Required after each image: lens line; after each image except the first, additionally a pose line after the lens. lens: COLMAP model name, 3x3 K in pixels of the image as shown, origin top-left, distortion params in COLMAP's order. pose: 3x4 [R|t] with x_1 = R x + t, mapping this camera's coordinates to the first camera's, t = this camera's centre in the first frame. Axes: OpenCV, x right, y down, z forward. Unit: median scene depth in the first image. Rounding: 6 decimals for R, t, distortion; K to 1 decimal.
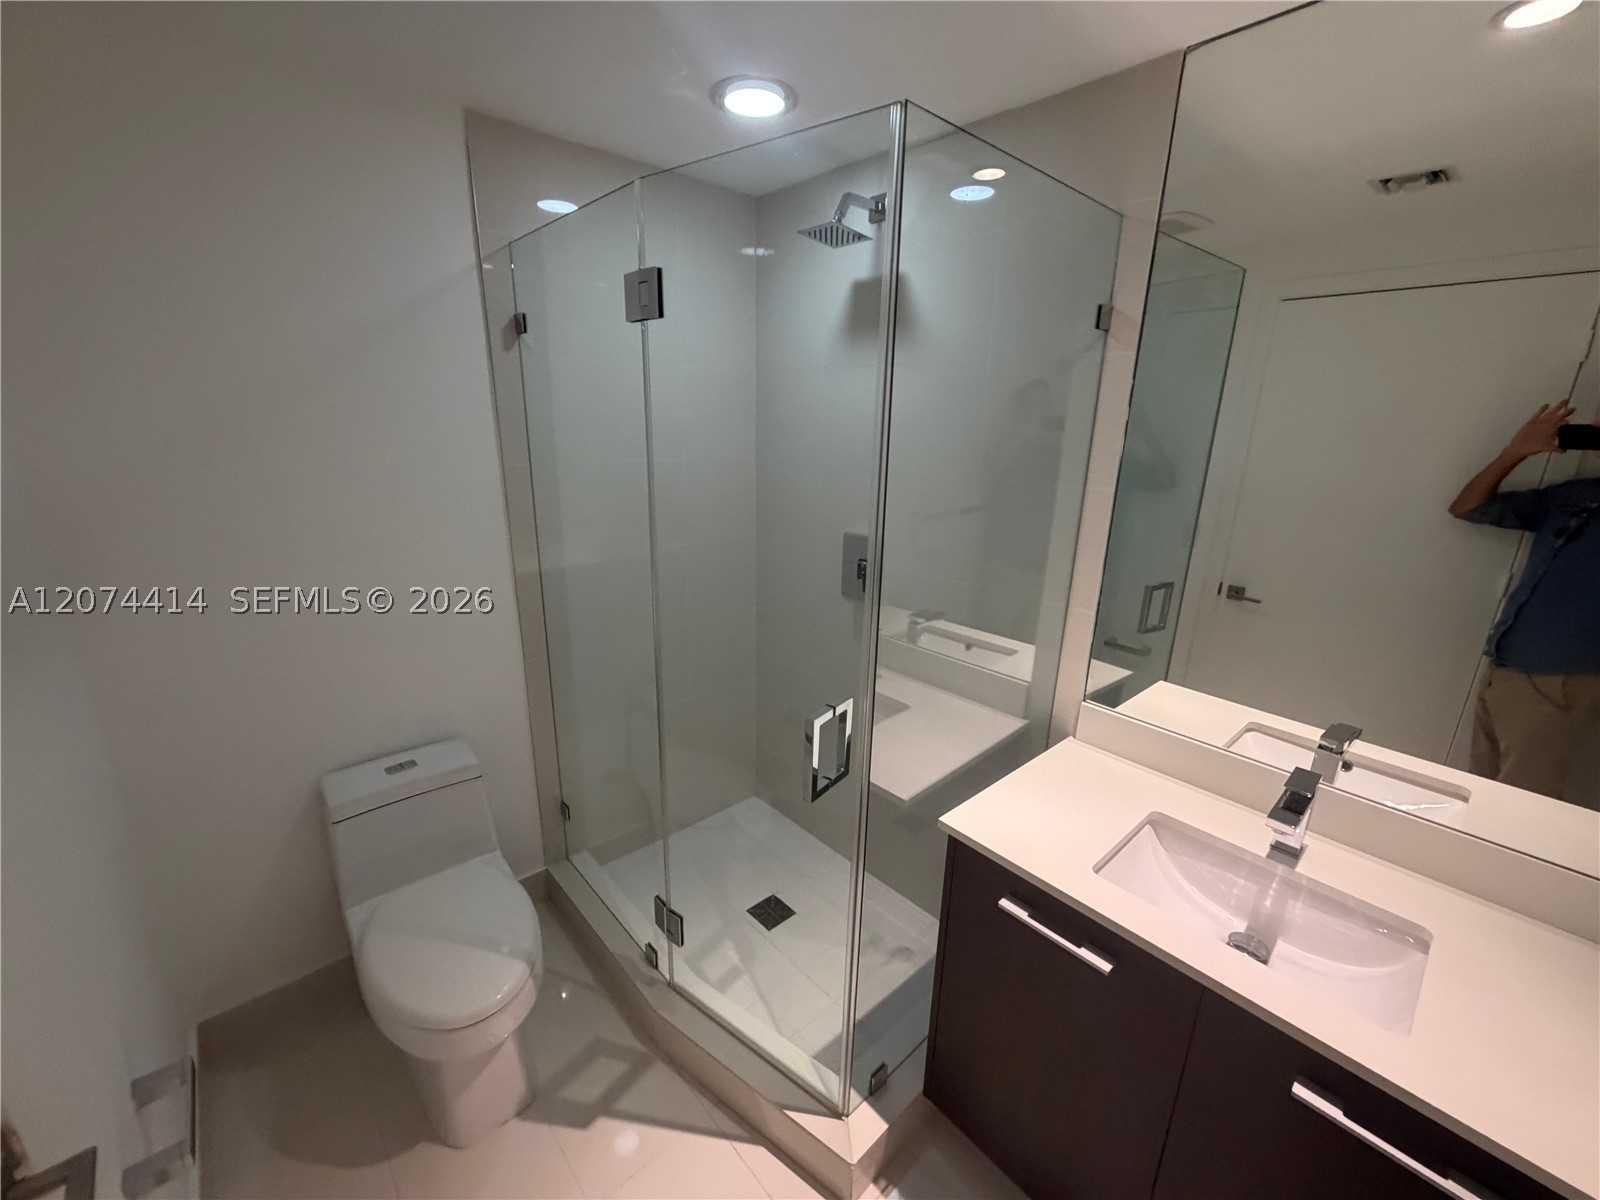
lens RADIAL K [[635.7, 0, 800.2], [0, 635.7, 604.4], [0, 0, 1]] dist [-0.000044, -0.000234]
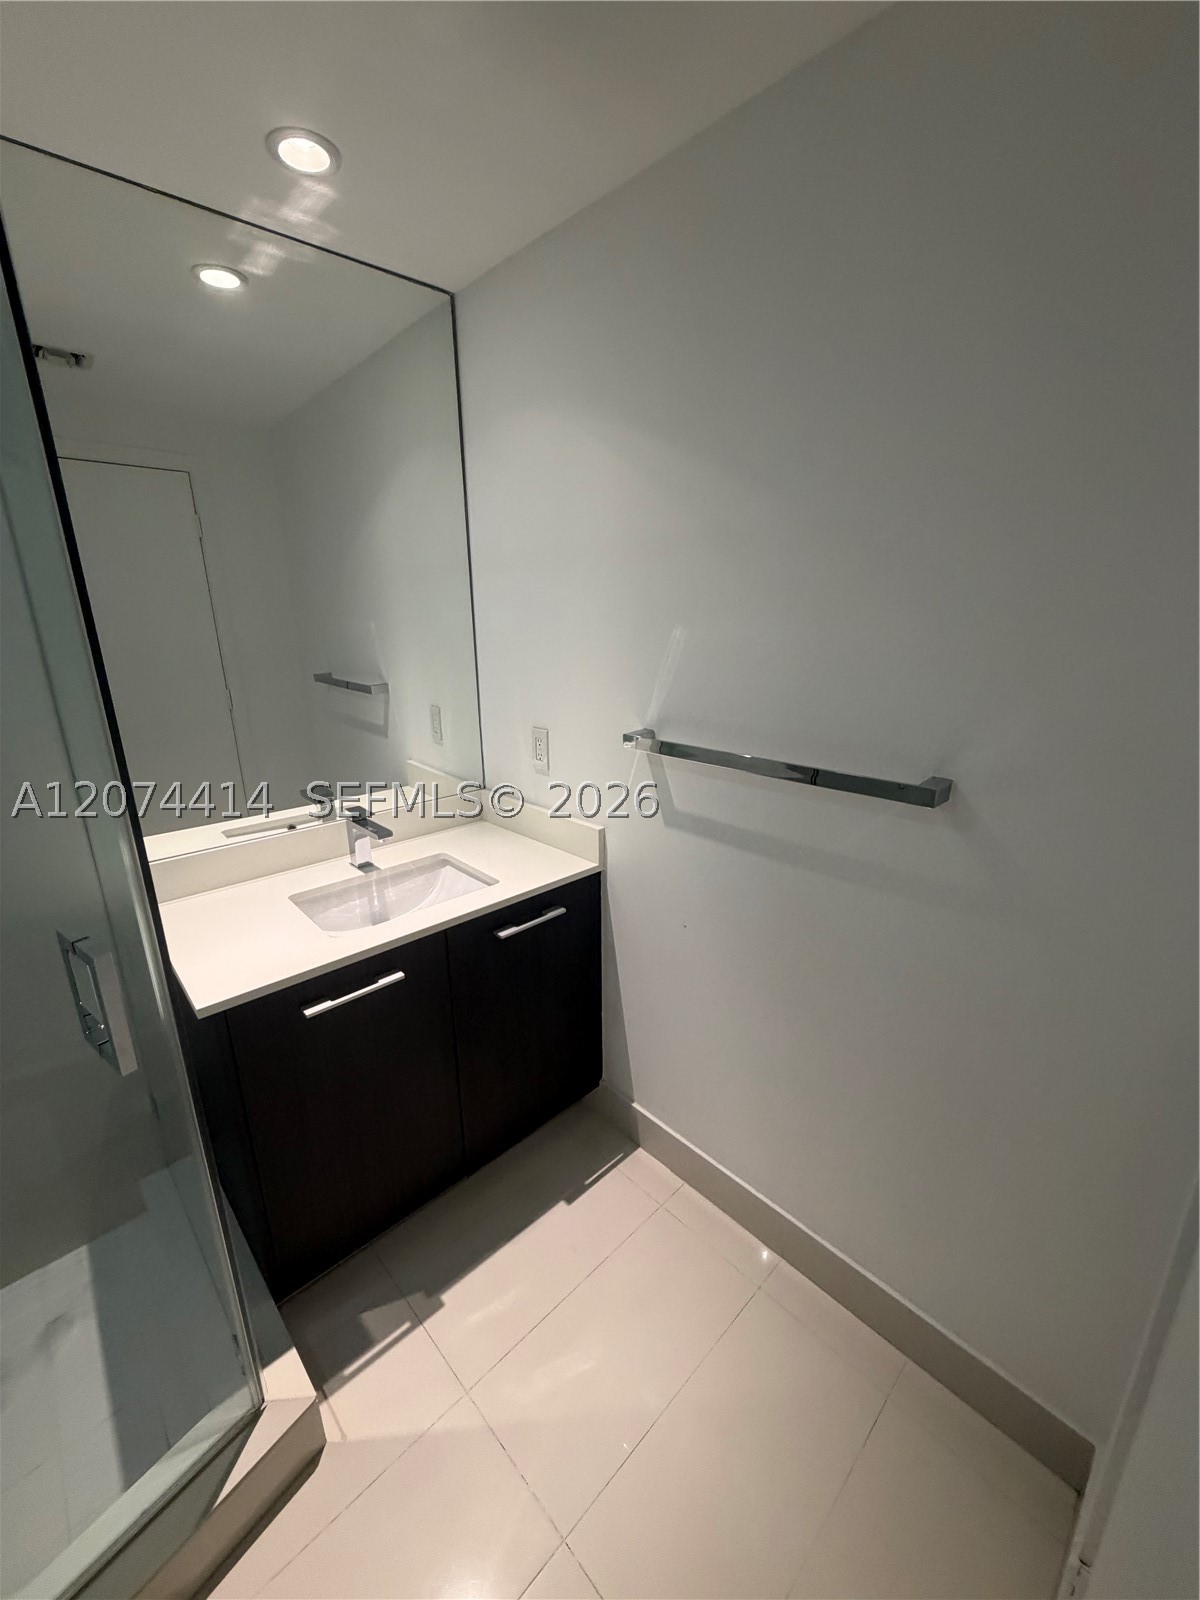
lens RADIAL K [[635.7, 0, 599.2], [0, 635.7, 798.6], [0, 0, 1]] dist [-0.000044, -0.000234]
pose [[-0.025331, -0.303677, 0.952438, -0.421766], [0.291333, 0.909146, 0.297622, -0.014780], [-0.956286, 0.285016, 0.065441, 0.273866]]
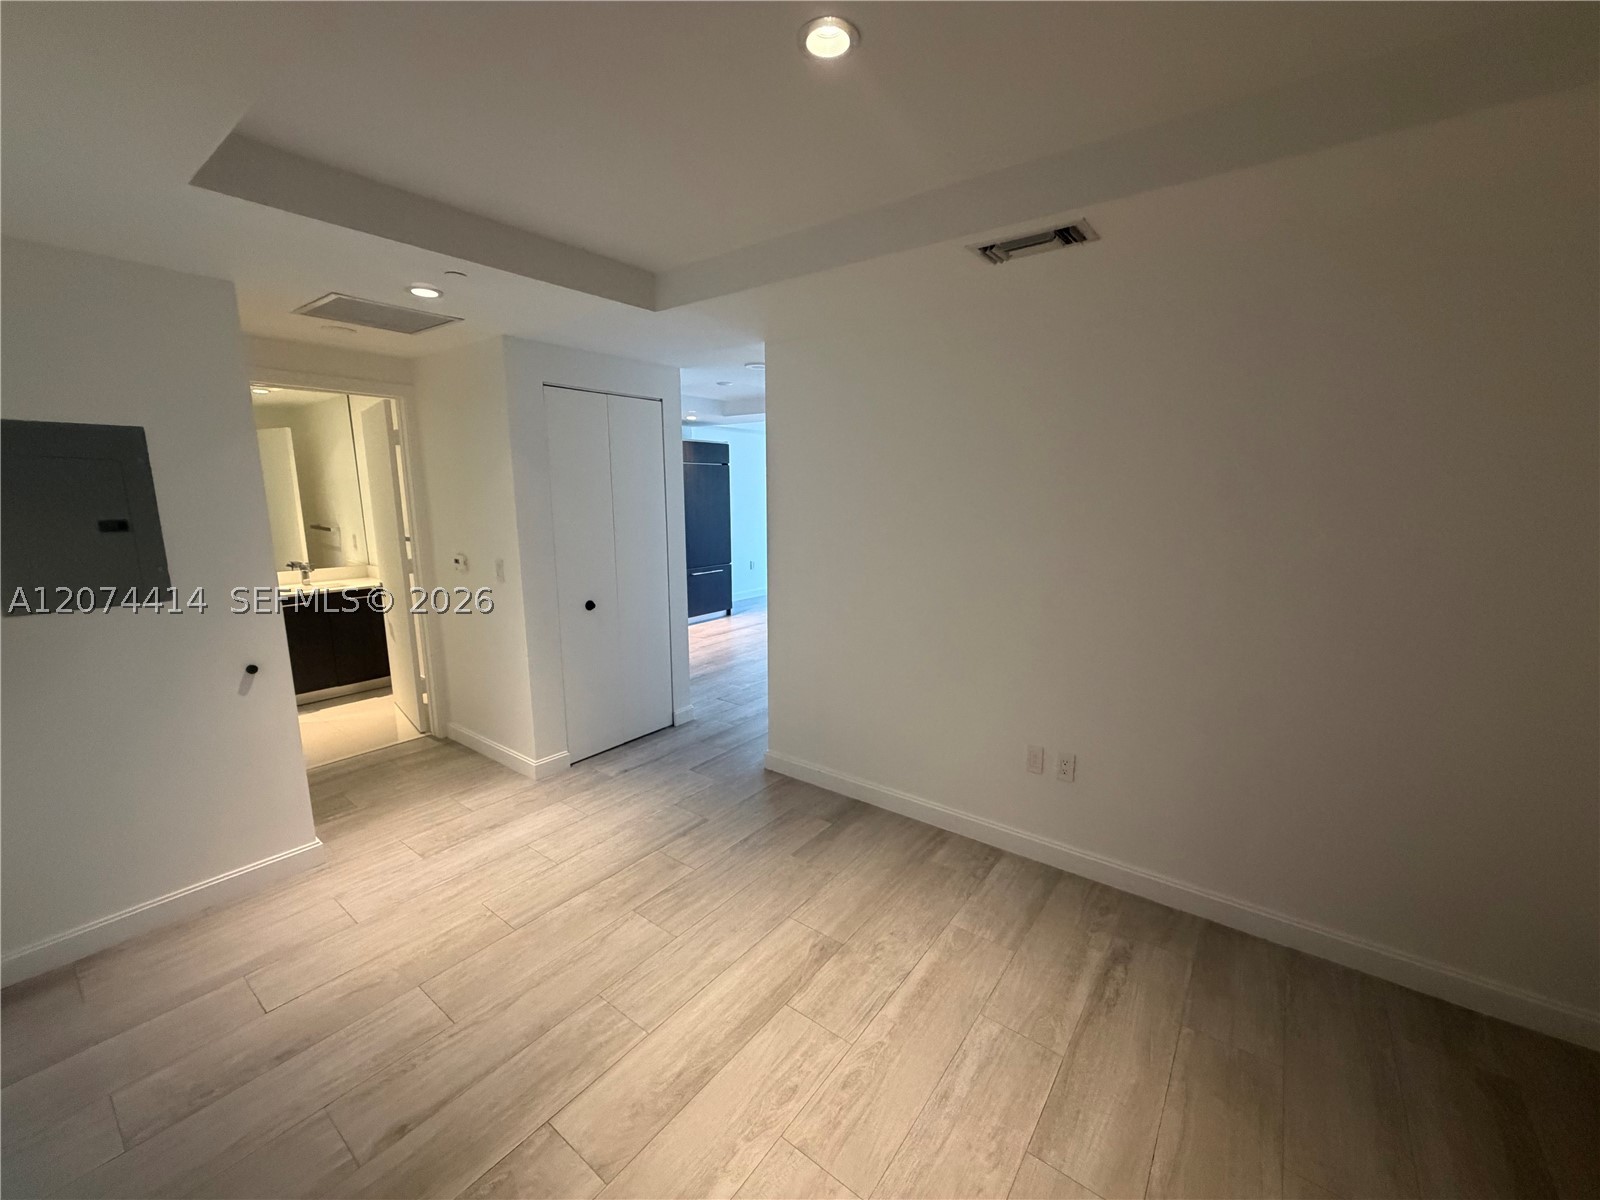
lens RADIAL K [[637.2, 0, 797.8], [0, 637.2, 600.3], [0, 0, 1]] dist [-0.000329, 0.000047]
pose [[-0.176447, -0.194817, 0.964838, -2.828773], [0.274533, 0.931580, 0.238308, 0.275900], [-0.945250, 0.306928, -0.110891, -1.116573]]
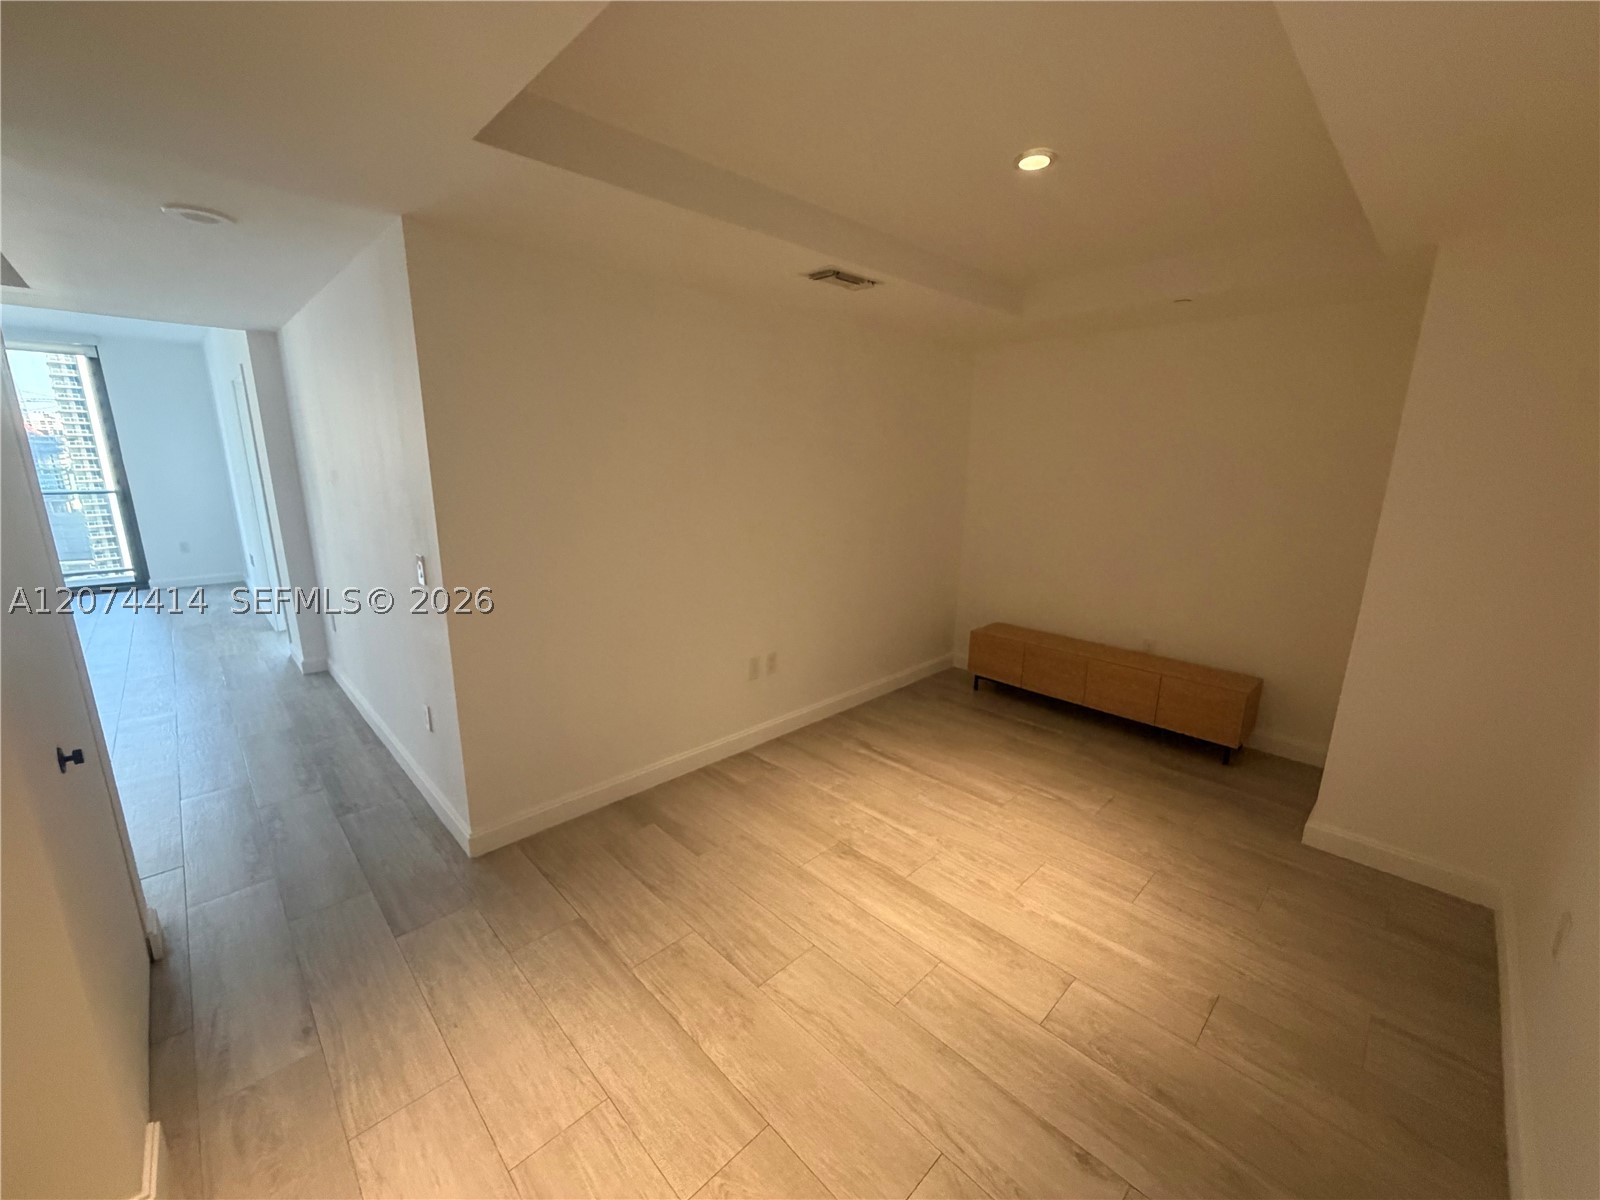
lens RADIAL K [[638.6, 0, 797.8], [0, 638.6, 600.9], [0, 0, 1]] dist [-0.001730, 0.000327]
pose [[-0.999028, -0.027373, -0.034545, -1.448431], [-0.040797, 0.870930, 0.489710, -0.024904], [0.016681, 0.490643, -0.871201, 0.017782]]
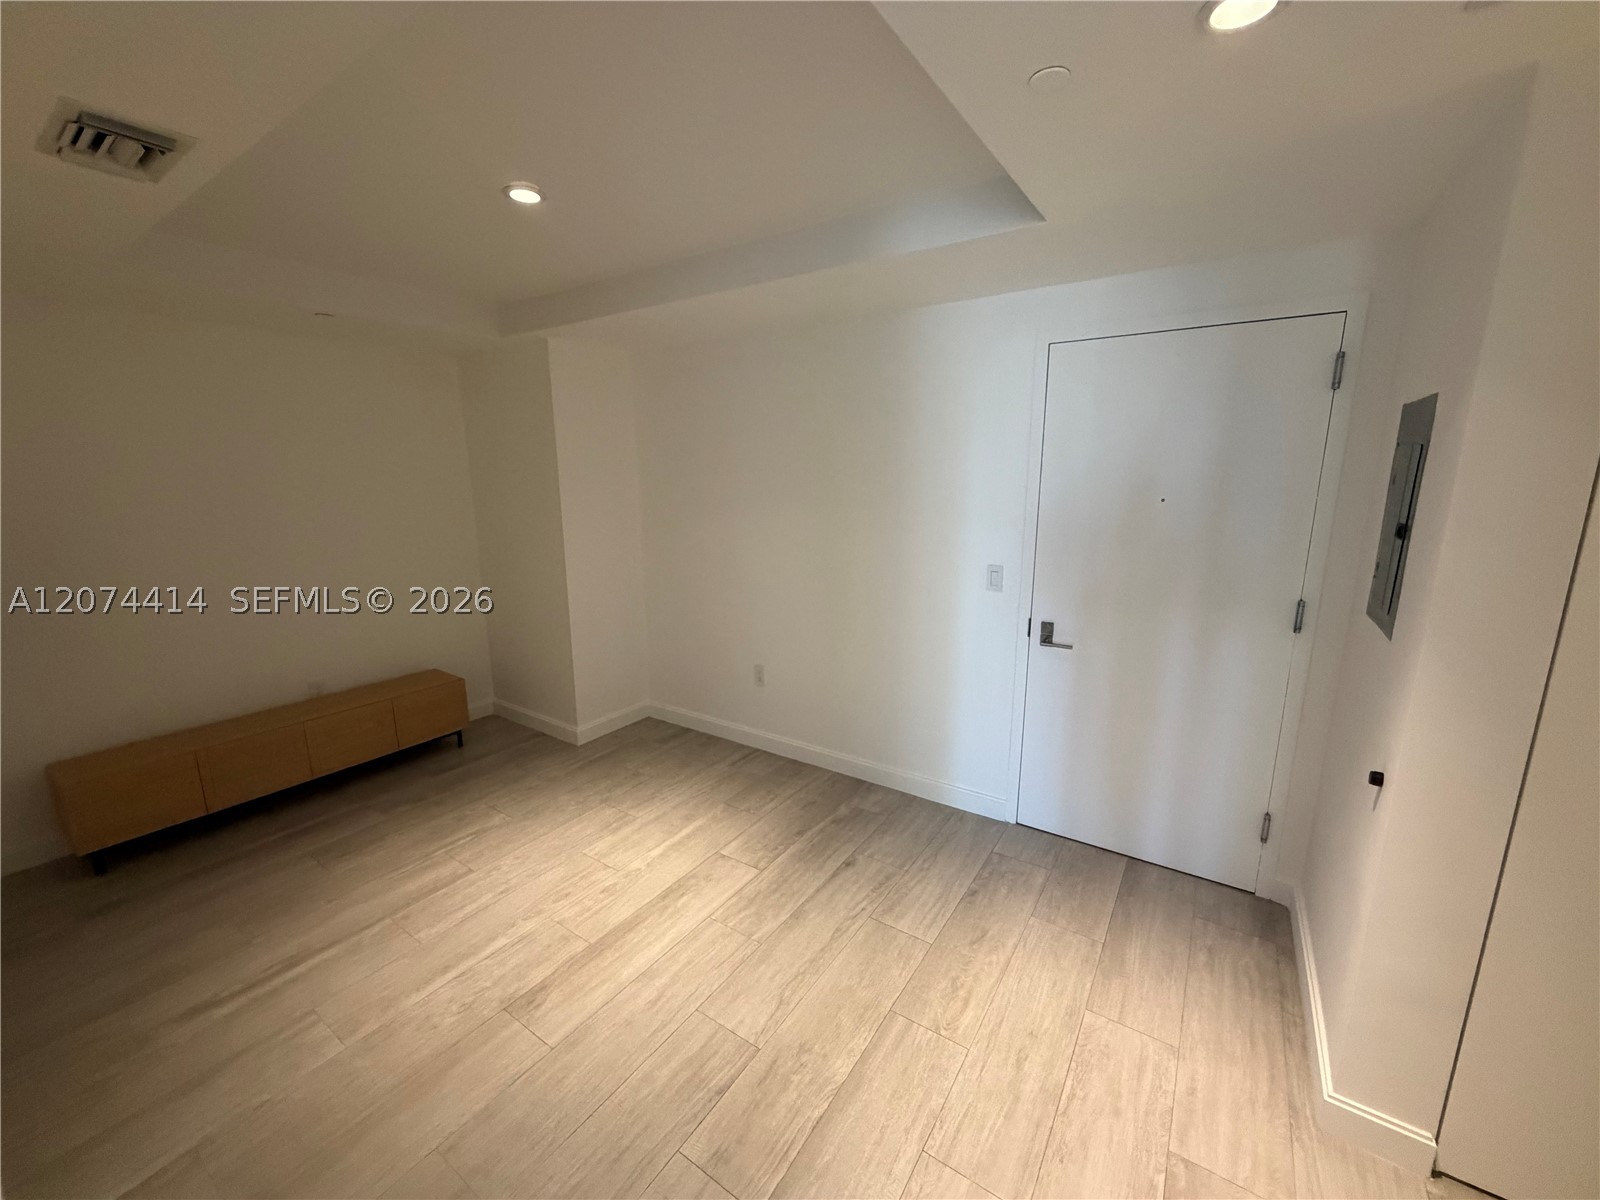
lens RADIAL K [[637.2, 0, 797.8], [0, 637.2, 600.3], [0, 0, 1]] dist [-0.000329, 0.000047]
pose [[0.228028, 0.171616, -0.958411, -0.462366], [-0.263787, 0.958419, 0.108856, 0.305719], [0.937240, 0.227994, 0.263817, -1.107169]]
